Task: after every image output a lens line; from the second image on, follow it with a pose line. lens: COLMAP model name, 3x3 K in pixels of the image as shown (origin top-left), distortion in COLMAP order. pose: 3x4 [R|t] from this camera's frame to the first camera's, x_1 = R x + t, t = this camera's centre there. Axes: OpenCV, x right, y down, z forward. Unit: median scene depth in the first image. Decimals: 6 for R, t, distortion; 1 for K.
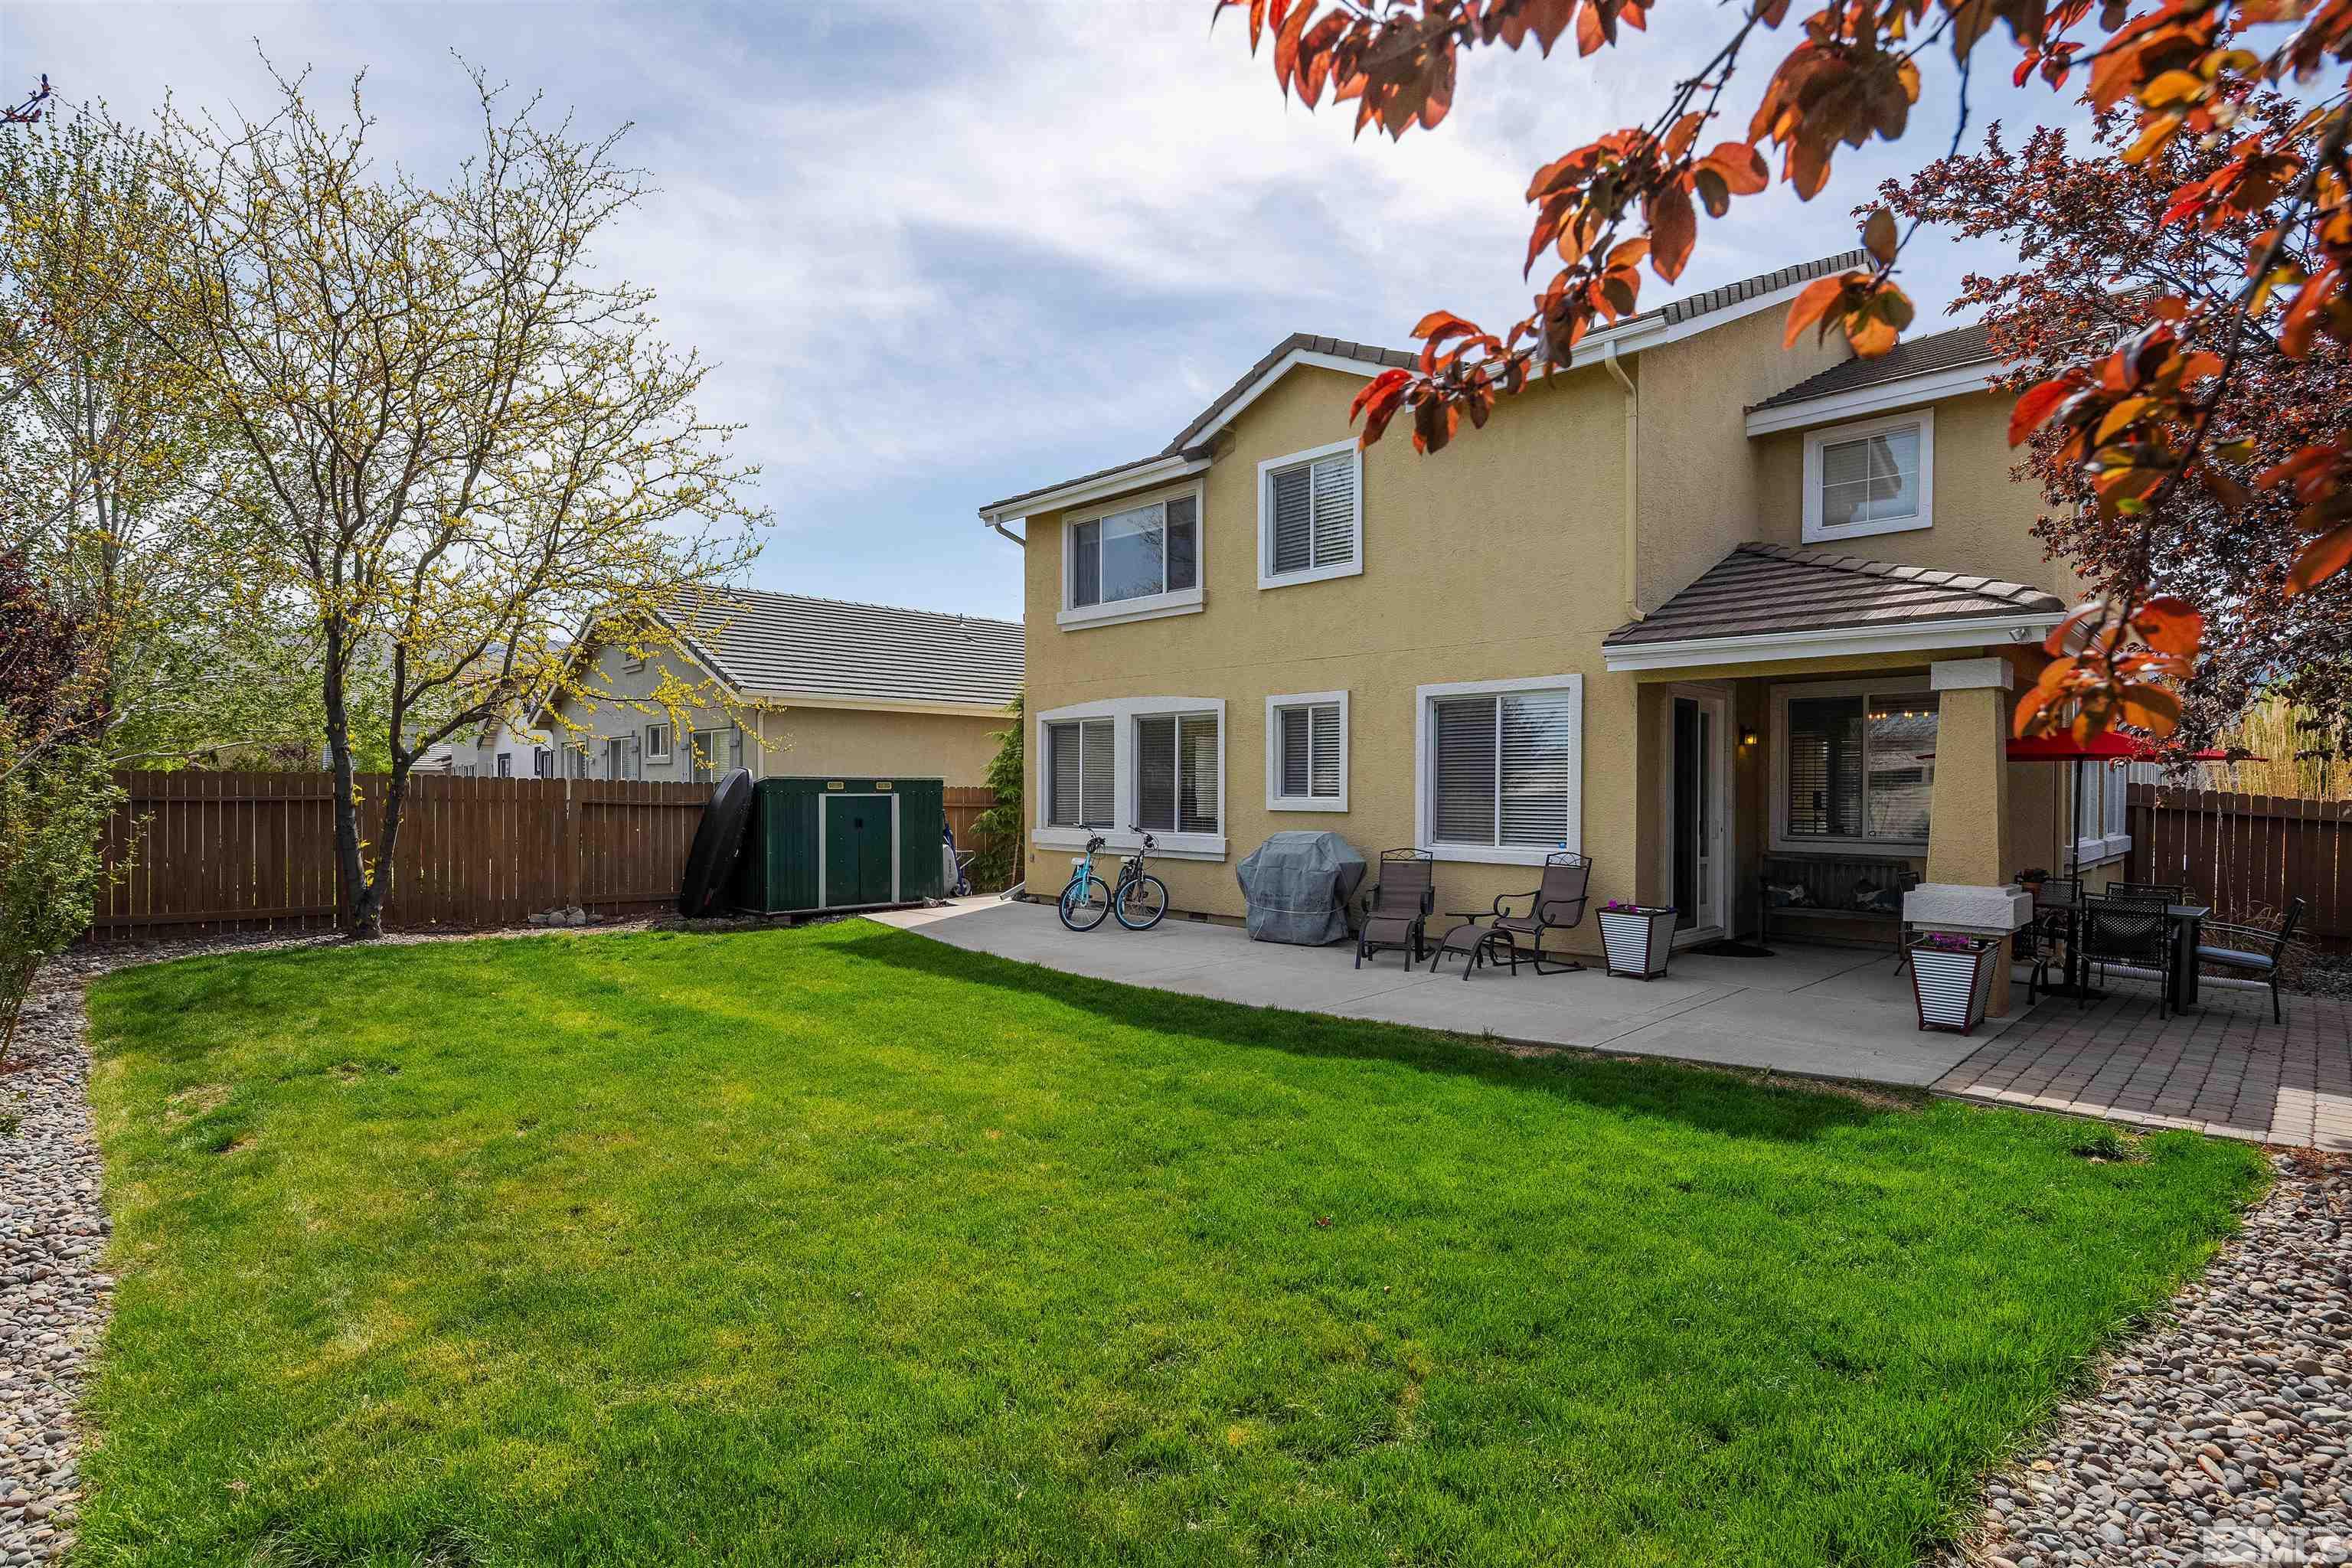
lens RADIAL K [[1156.9, 0, 1166.4], [0, 1156.9, 795.3], [0, 0, 1]] dist [0.003527, -0.004003]
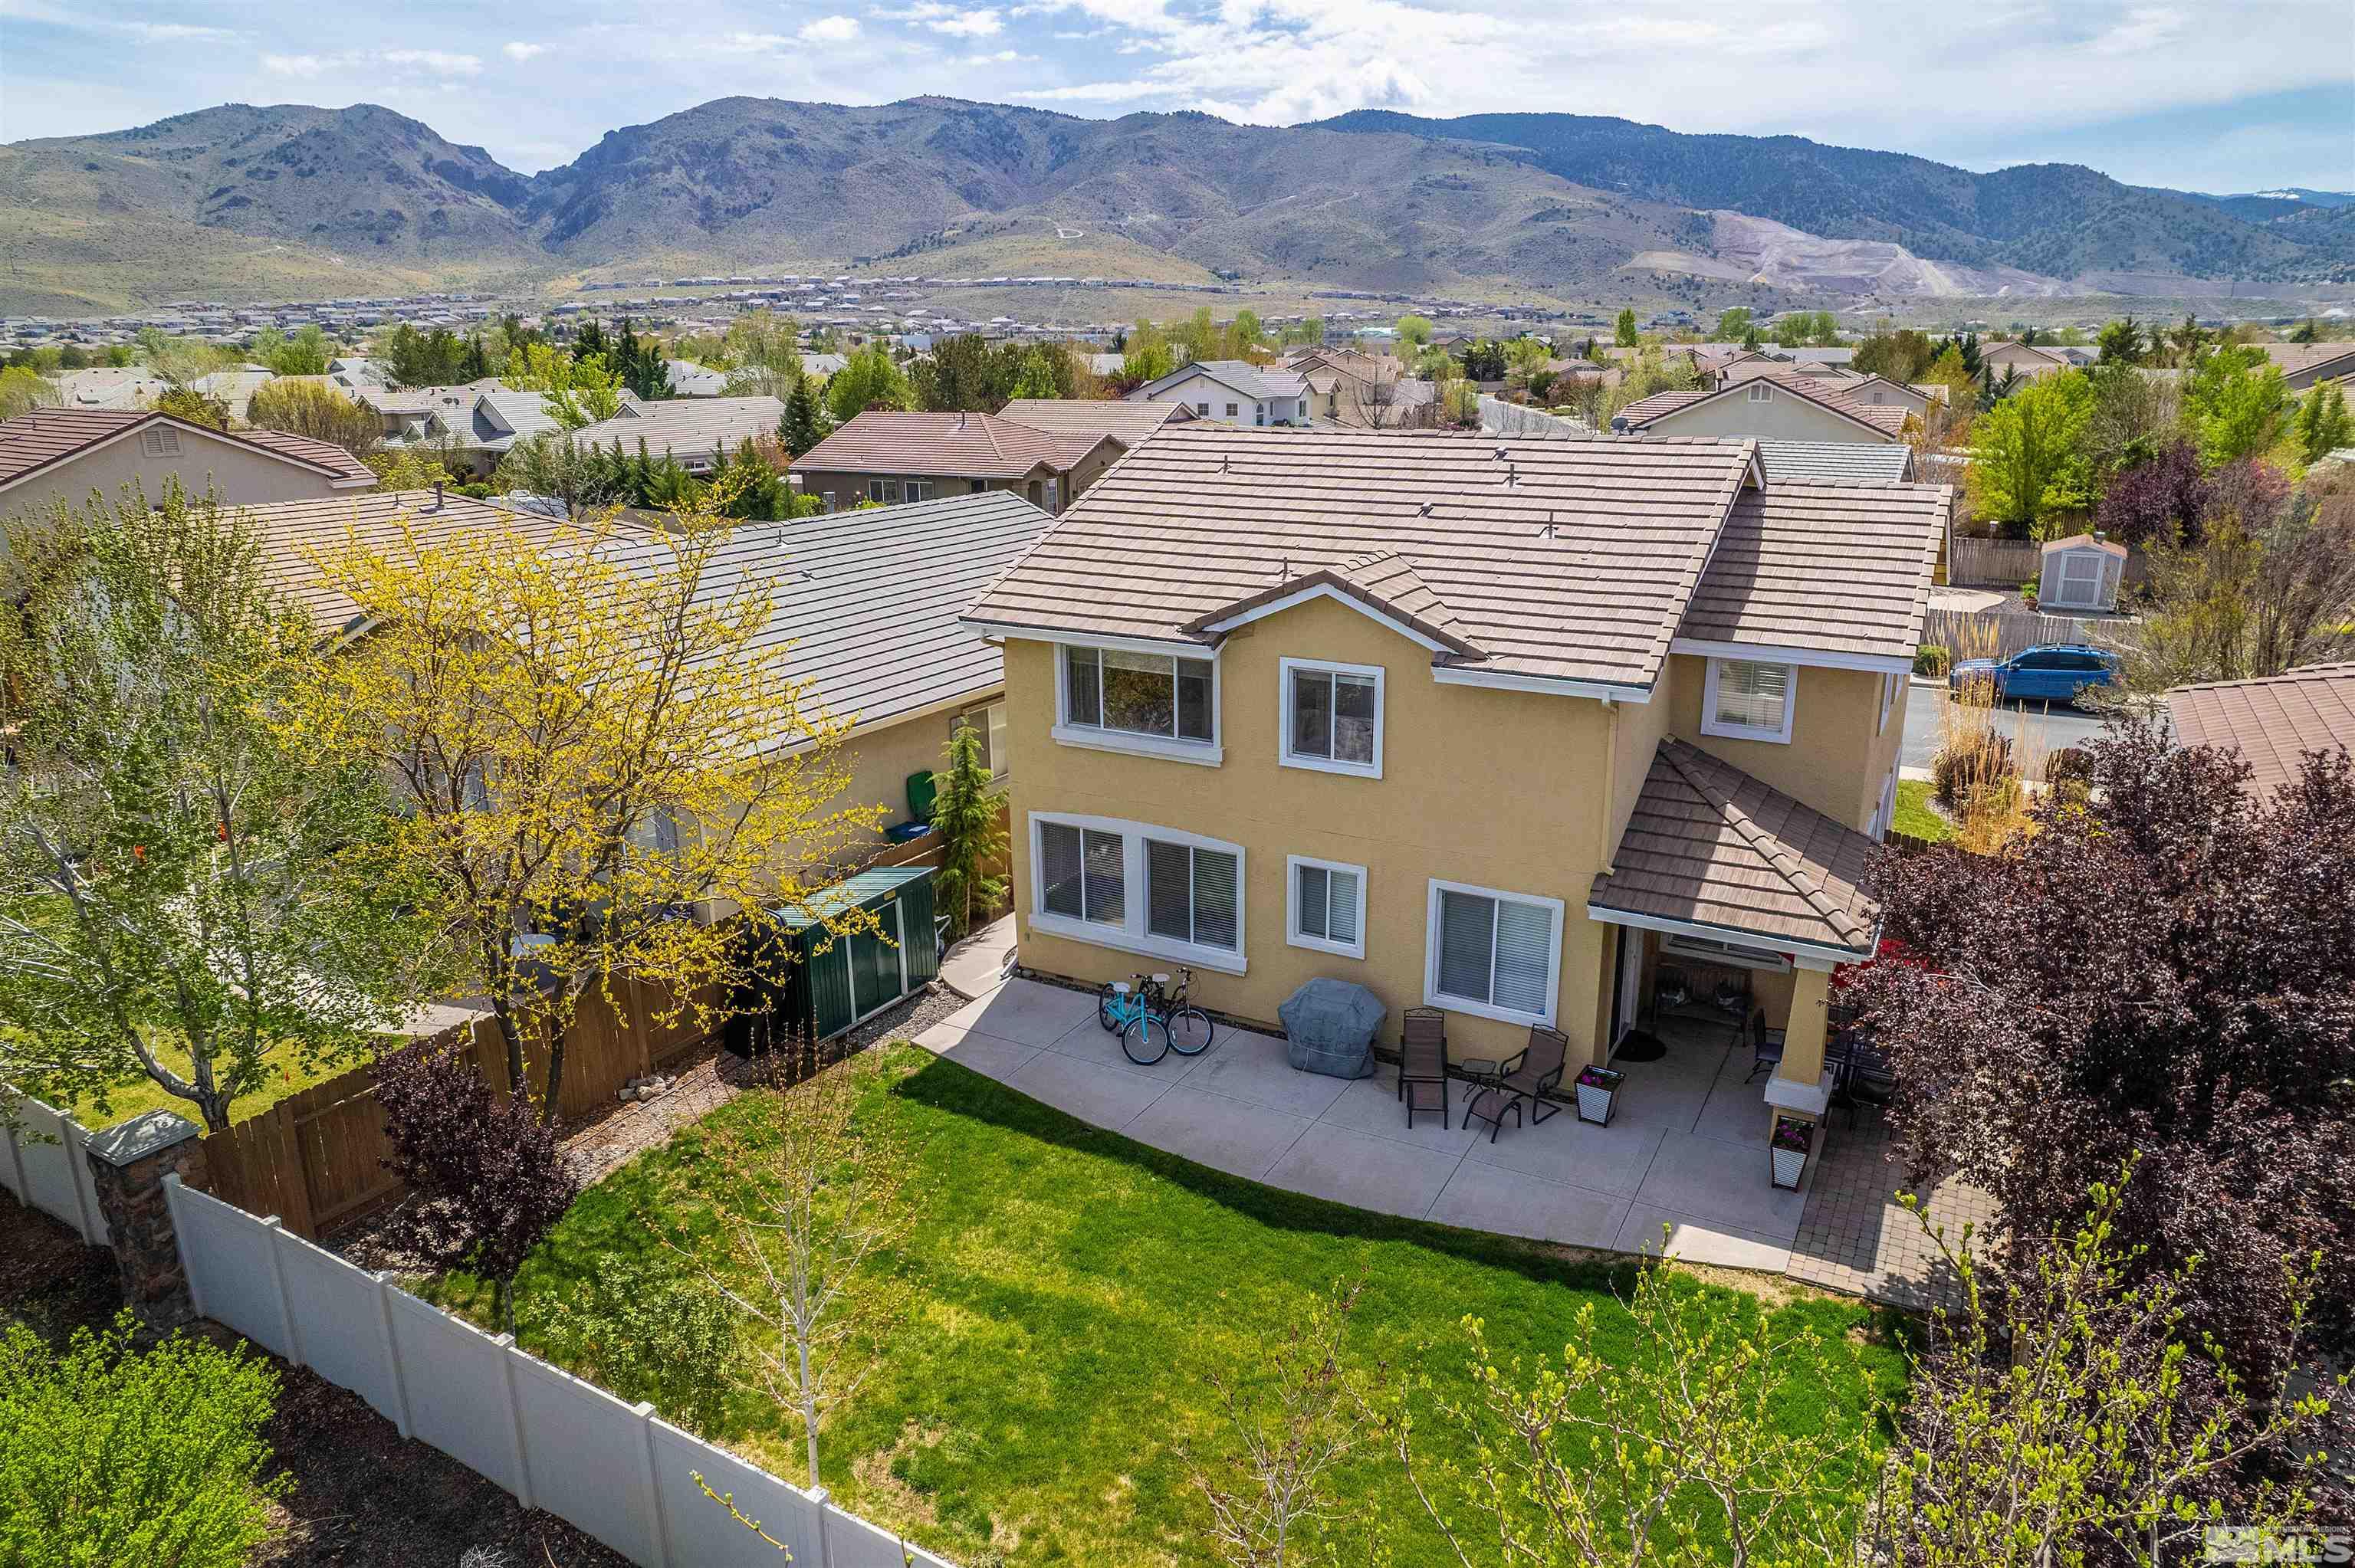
lens RADIAL K [[1522.9, 0, 1185.8], [0, 1522.9, 781.0], [0, 0, 1]] dist [-0.053106, -0.001145]
pose [[0.961810, -0.089016, 0.258840, -0.408871], [0.015991, 0.962300, 0.271520, -0.581752], [-0.273251, -0.257011, 0.926973, -0.386395]]
